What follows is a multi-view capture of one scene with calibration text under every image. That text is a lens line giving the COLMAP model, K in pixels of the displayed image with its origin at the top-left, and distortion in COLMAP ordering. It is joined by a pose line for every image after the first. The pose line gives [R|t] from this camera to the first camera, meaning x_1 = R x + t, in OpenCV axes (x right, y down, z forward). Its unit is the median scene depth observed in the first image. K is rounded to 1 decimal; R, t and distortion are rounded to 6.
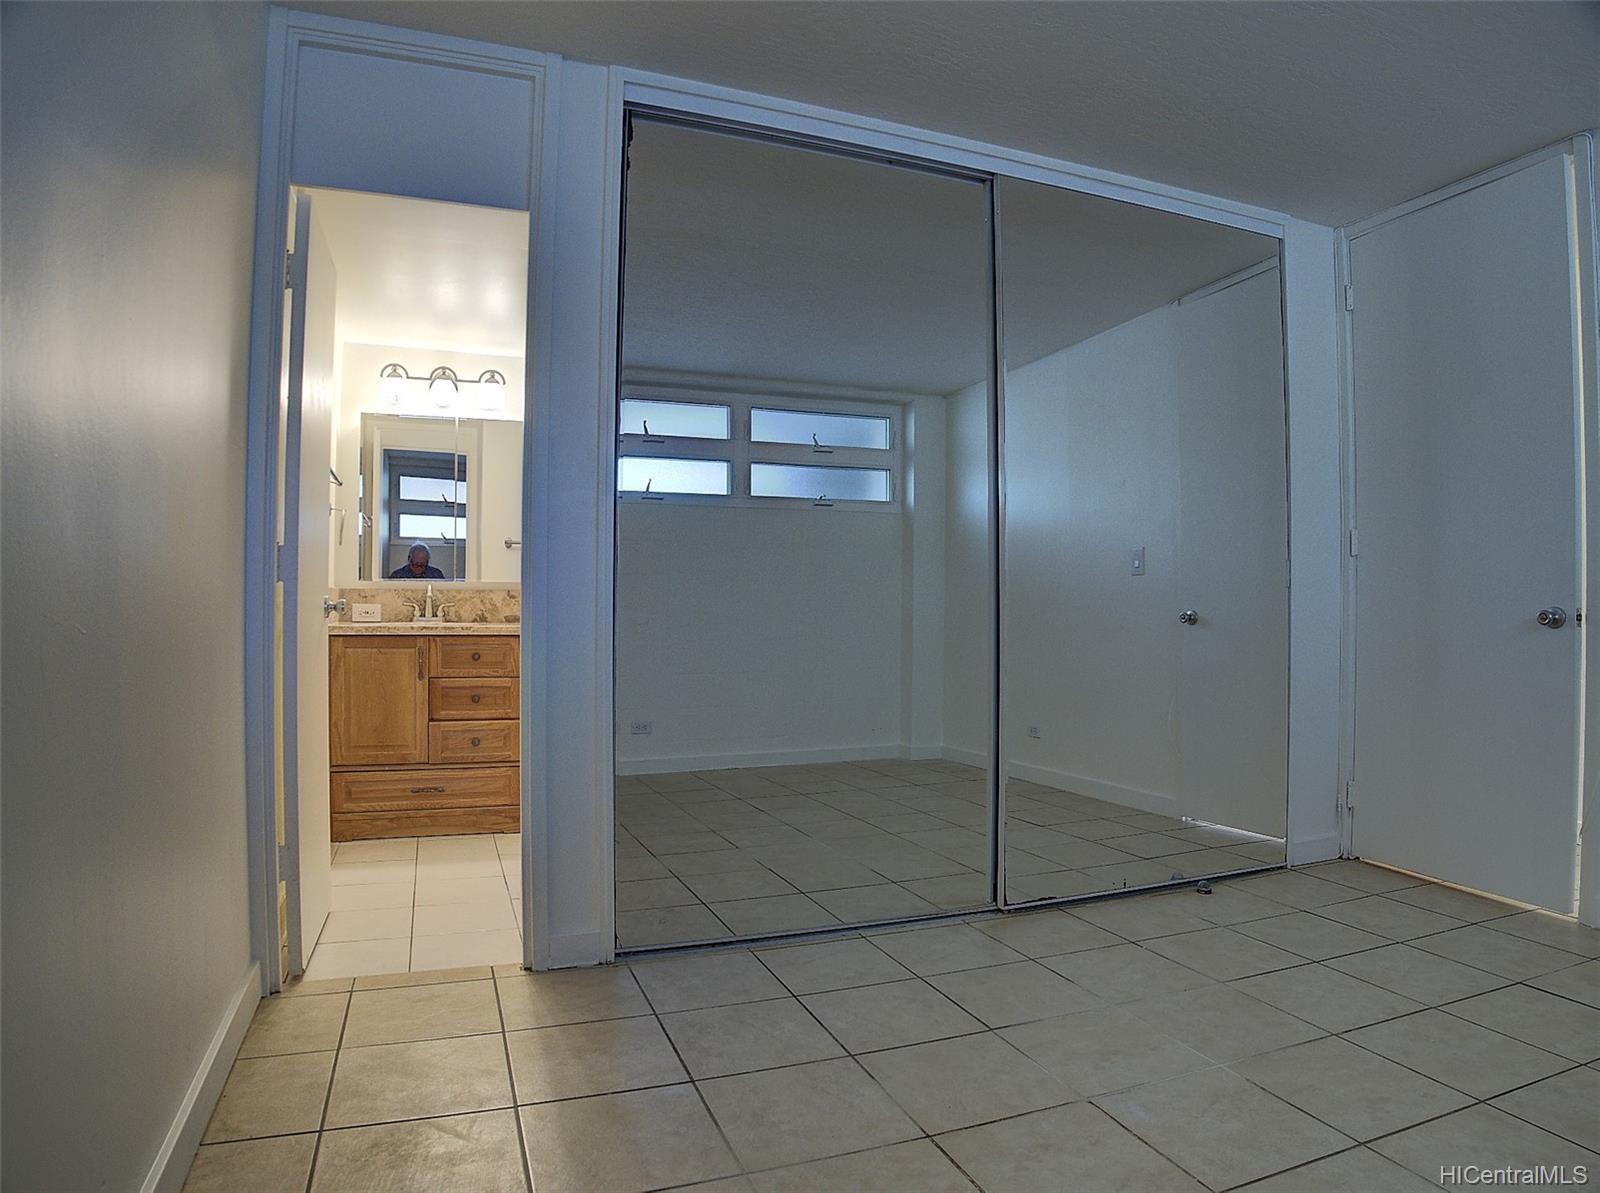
lens RADIAL K [[958.0, 0, 784.6], [0, 958.0, 606.1], [0, 0, 1]] dist [-0.115119, 0.032859]
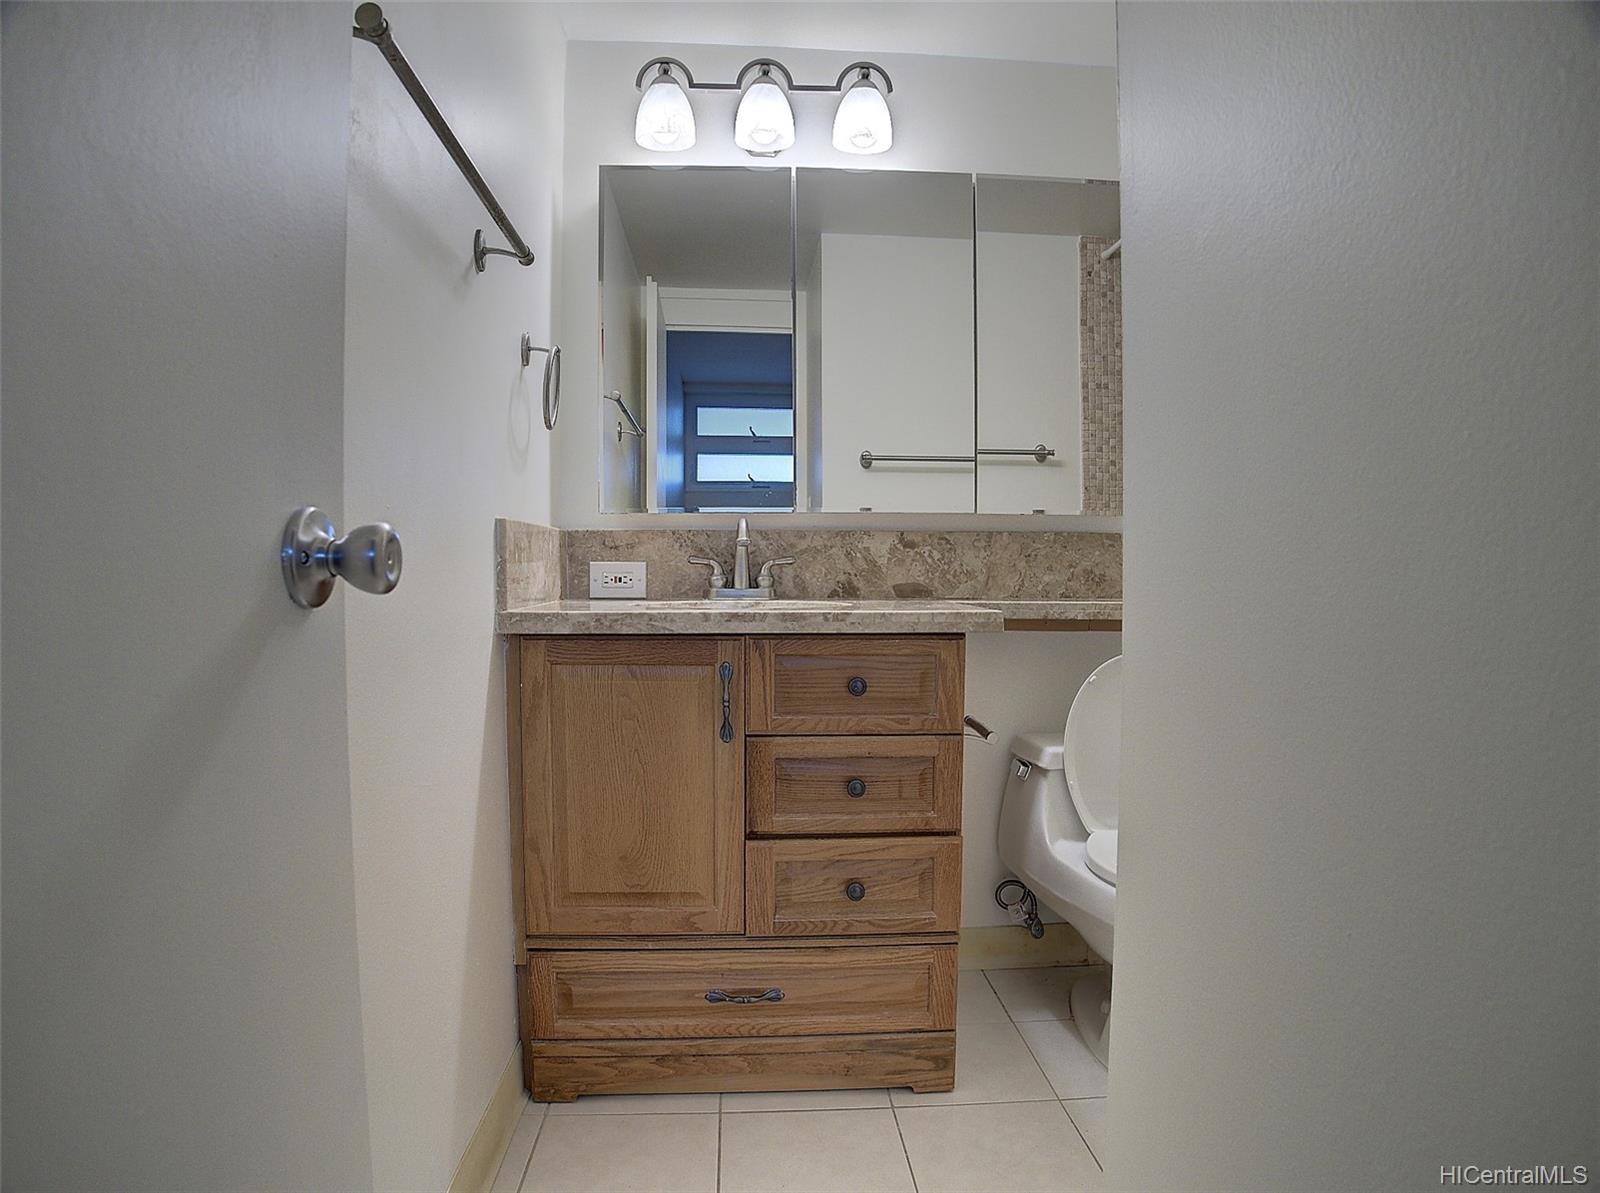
lens RADIAL K [[958.0, 0, 796.8], [0, 958.0, 592.2], [0, 0, 1]] dist [-0.115119, 0.032859]
pose [[0.957841, 0.000135, -0.287300, -0.234820], [0.006769, 0.999712, 0.023038, 0.003087], [0.287221, -0.024011, 0.957563, 0.604976]]
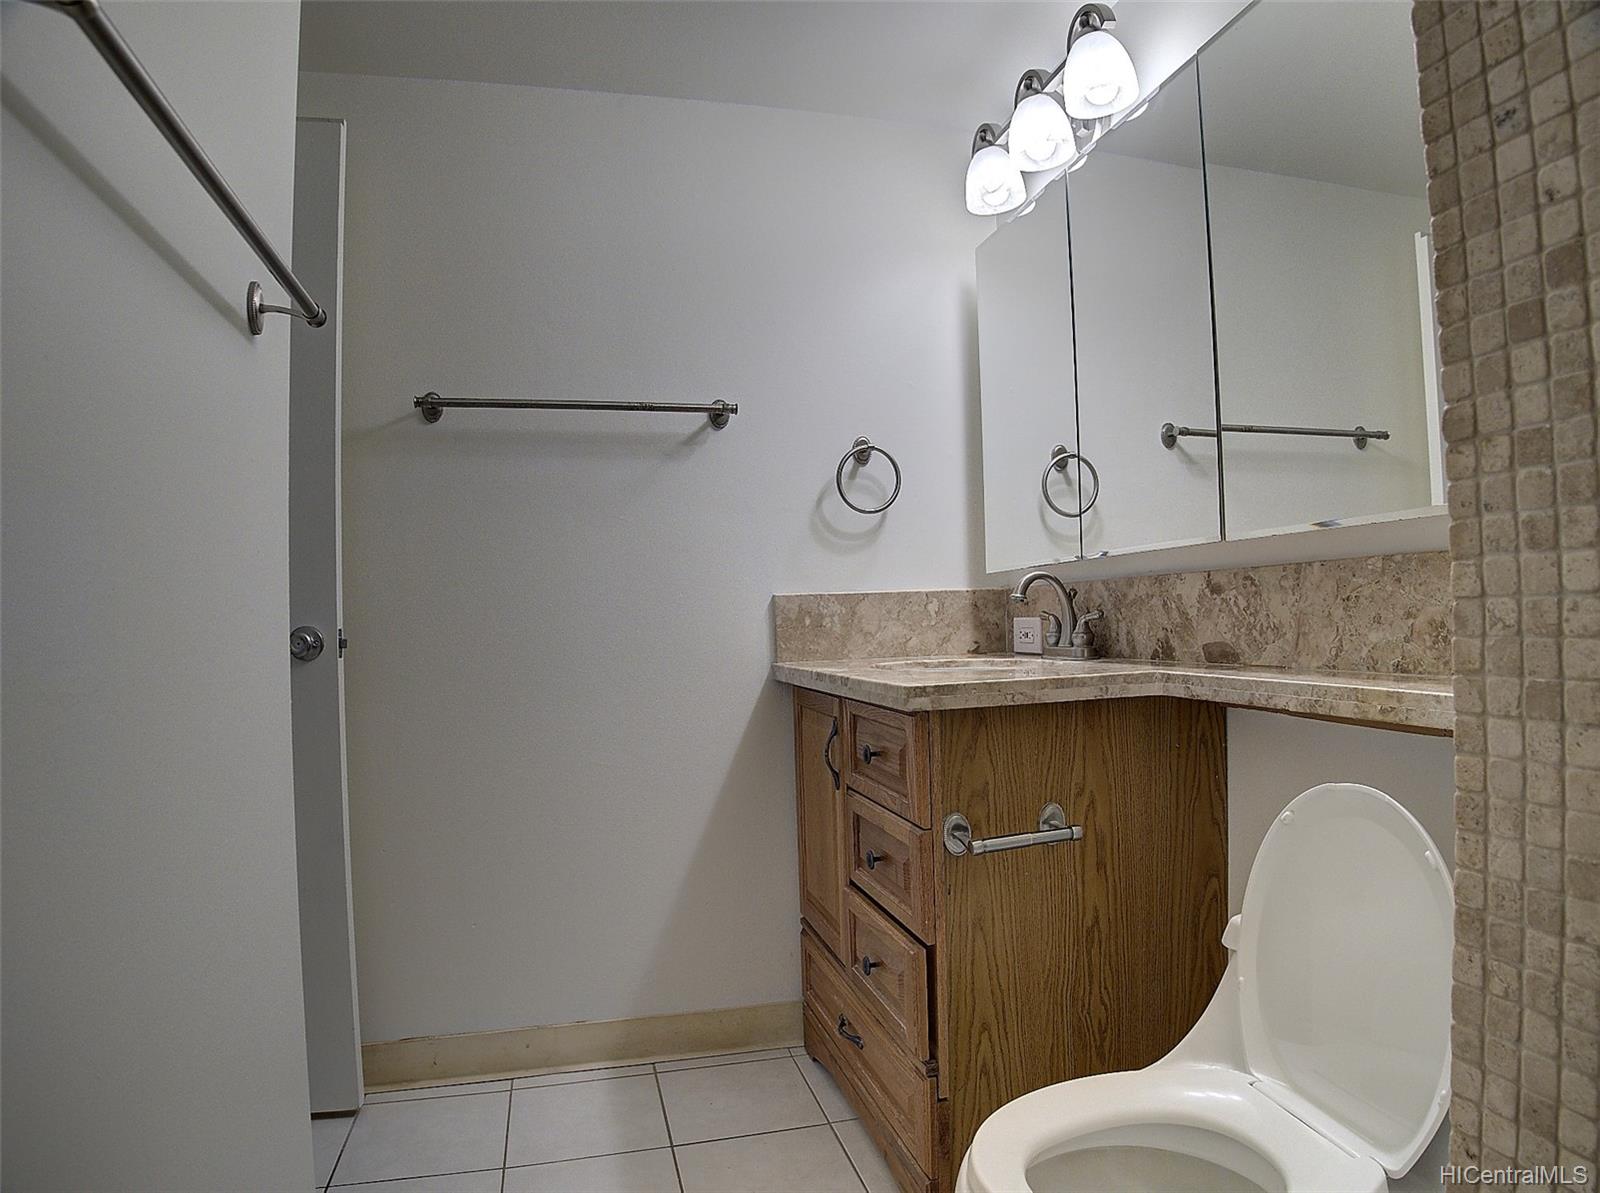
lens RADIAL K [[958.0, 0, 798.9], [0, 958.0, 594.4], [0, 0, 1]] dist [-0.115119, 0.032859]
pose [[-0.115728, -0.028957, -0.992859, 0.078977], [0.037583, 0.998732, -0.033509, -0.002369], [0.992570, -0.041192, -0.114493, 1.027686]]
